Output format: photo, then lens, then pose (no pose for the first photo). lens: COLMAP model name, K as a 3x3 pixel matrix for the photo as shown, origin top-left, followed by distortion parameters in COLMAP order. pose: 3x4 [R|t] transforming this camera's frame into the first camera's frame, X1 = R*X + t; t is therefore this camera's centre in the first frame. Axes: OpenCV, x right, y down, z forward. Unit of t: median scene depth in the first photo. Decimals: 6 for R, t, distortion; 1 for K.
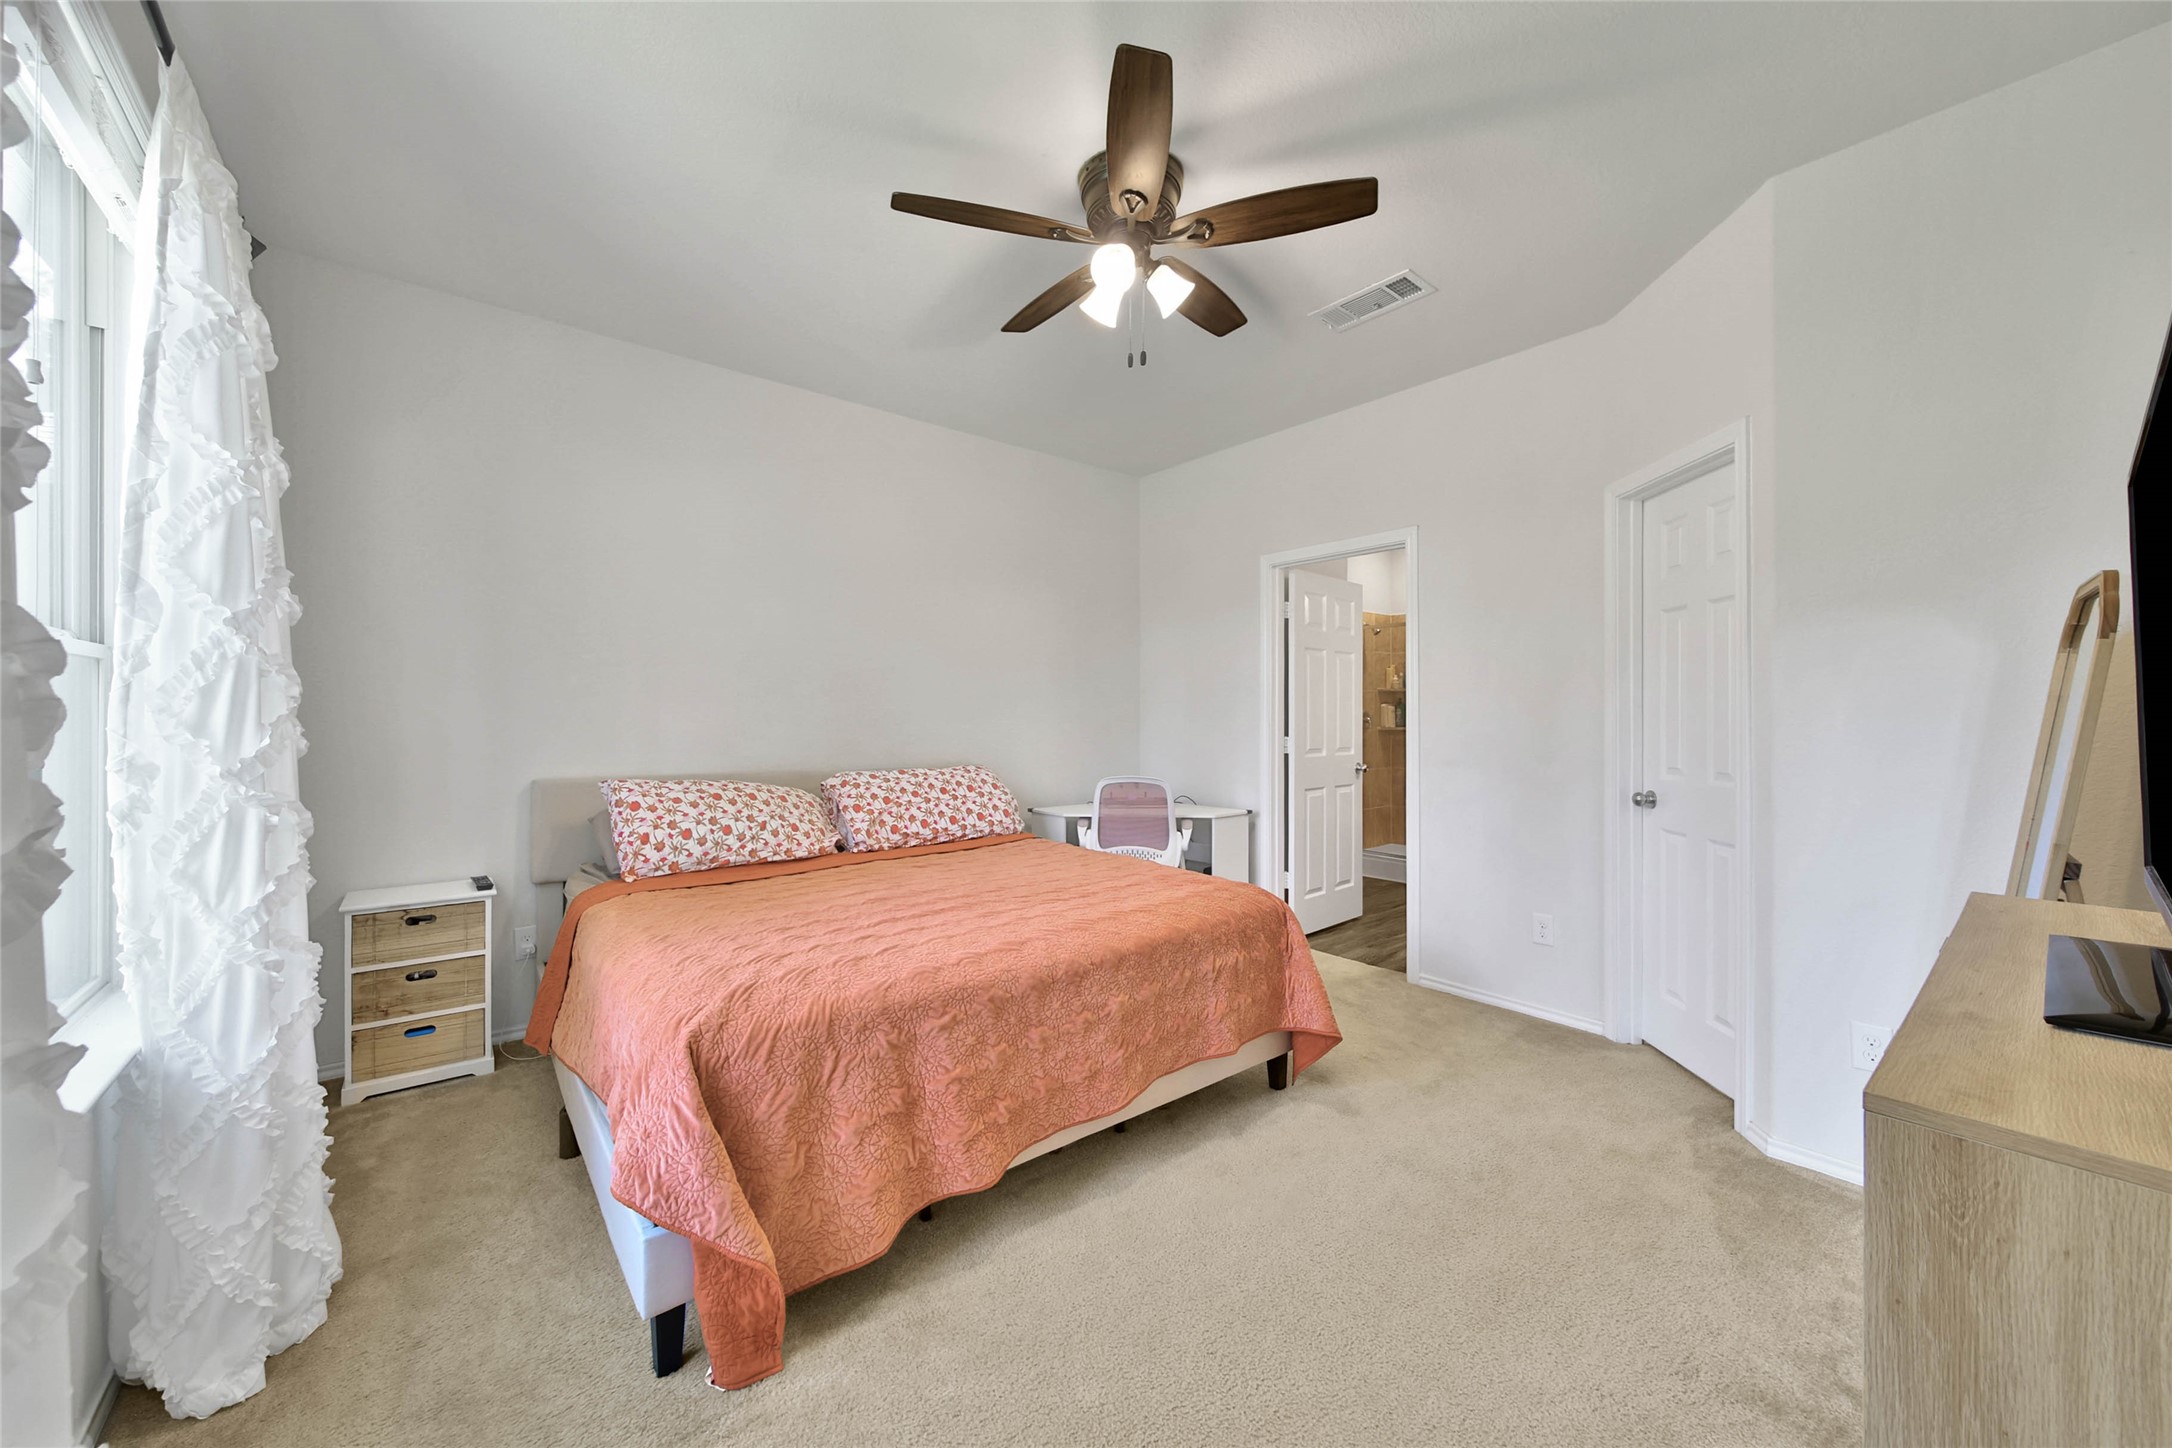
lens RADIAL K [[784.5, 0, 1086.1], [0, 784.5, 710.9], [0, 0, 1]] dist [-0.000608, -0.000651]
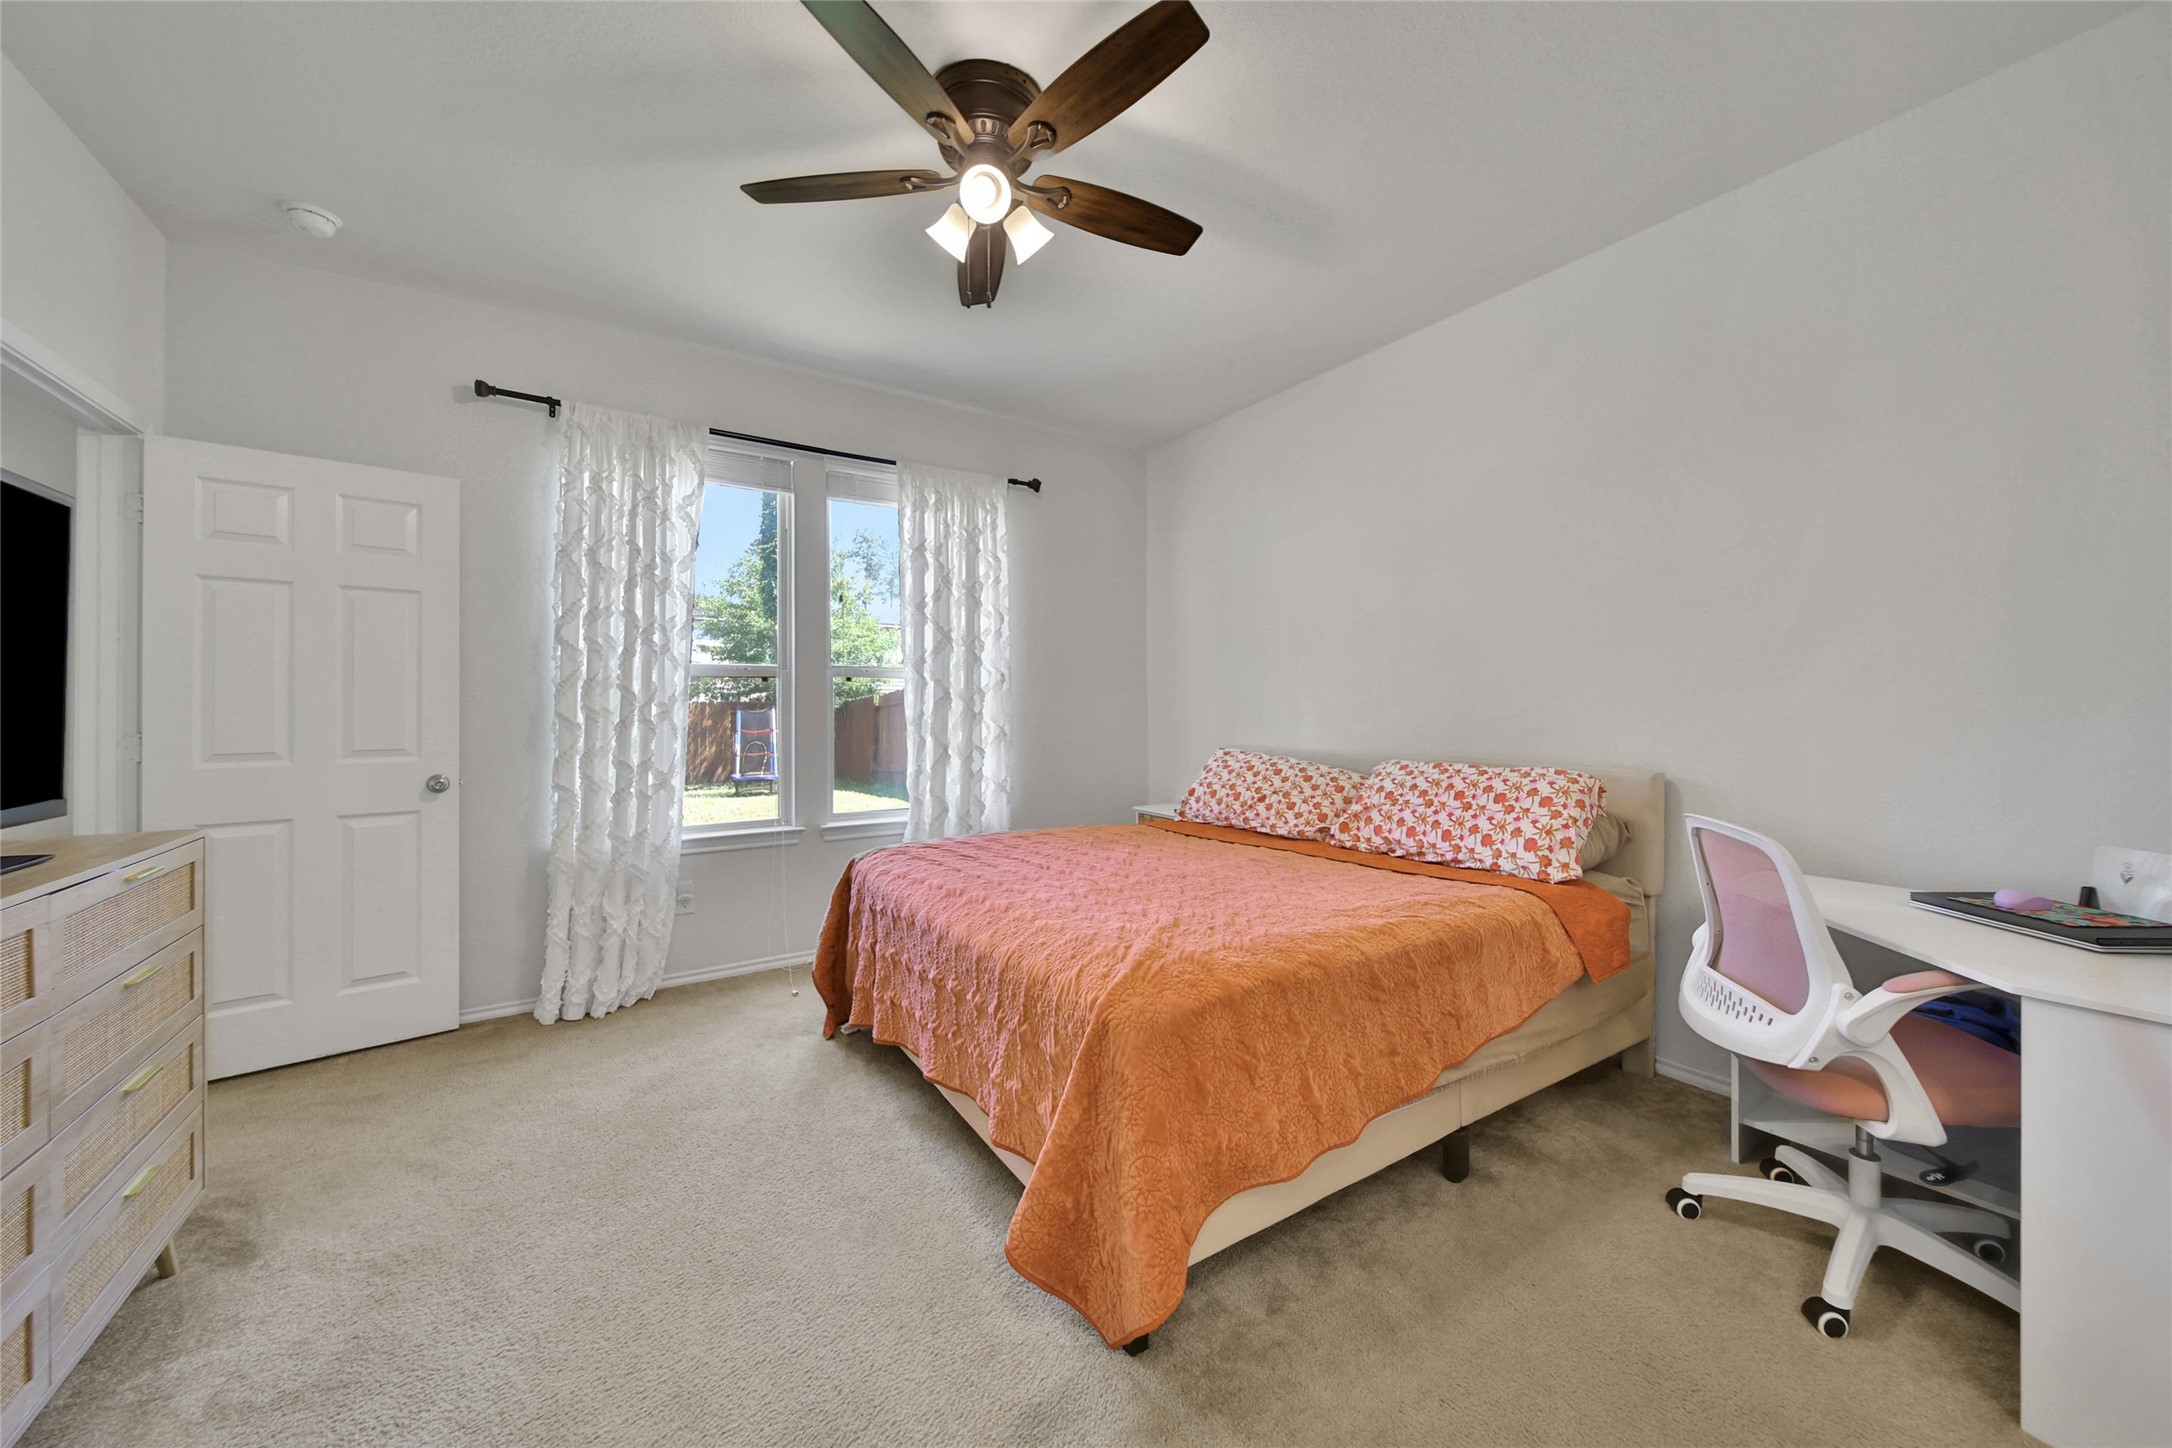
lens RADIAL K [[784.5, 0, 1086.1], [0, 784.5, 710.9], [0, 0, 1]] dist [-0.000608, -0.000651]
pose [[-0.101592, -0.004995, -0.994814, 0.681914], [0.002012, 0.999984, -0.005227, 0.029420], [0.994824, -0.002532, -0.101580, 0.849933]]
